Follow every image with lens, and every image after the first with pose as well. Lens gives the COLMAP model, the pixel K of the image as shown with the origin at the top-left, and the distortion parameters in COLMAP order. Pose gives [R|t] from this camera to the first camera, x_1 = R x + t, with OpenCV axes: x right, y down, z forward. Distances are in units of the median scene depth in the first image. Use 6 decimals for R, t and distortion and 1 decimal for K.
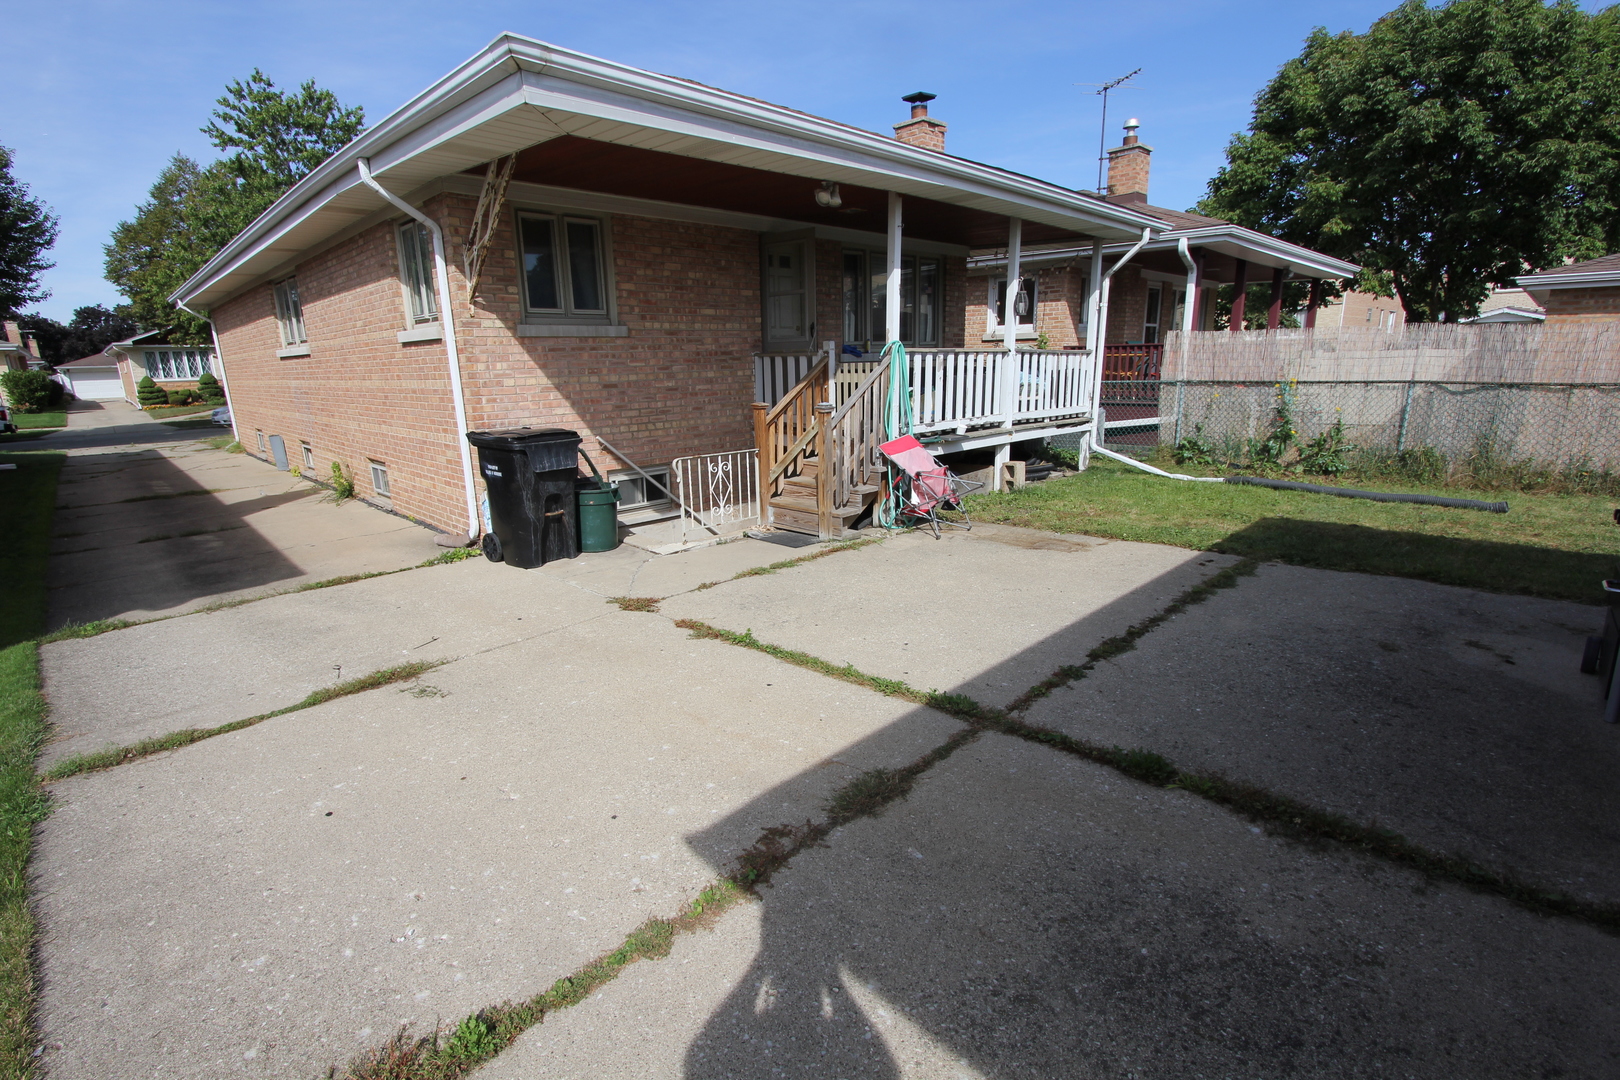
lens RADIAL K [[731.5, 0, 807.7], [0, 731.5, 545.2], [0, 0, 1]] dist [-0.016692, 0.000448]
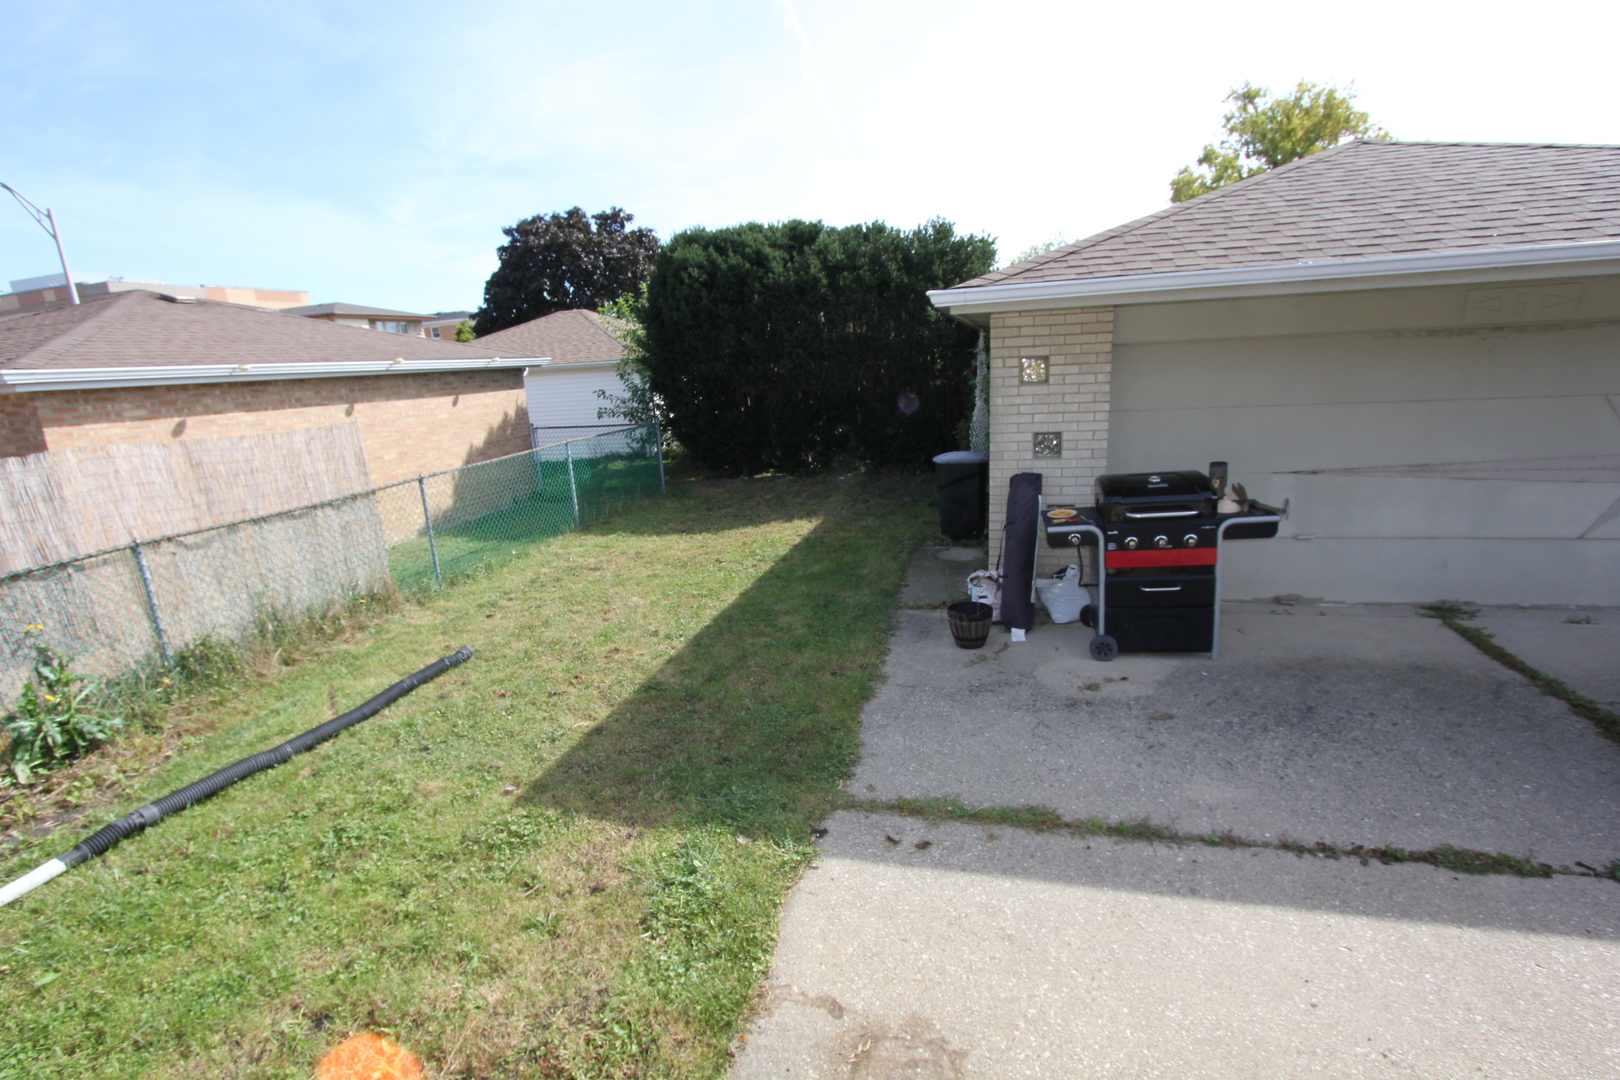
lens RADIAL K [[731.5, 0, 806.1], [0, 731.5, 537.8], [0, 0, 1]] dist [-0.016692, 0.000448]
pose [[-0.493236, -0.149994, 0.856867, 0.143428], [0.283725, 0.903417, 0.321462, -0.438775], [-0.822325, 0.401671, -0.403041, 1.319755]]
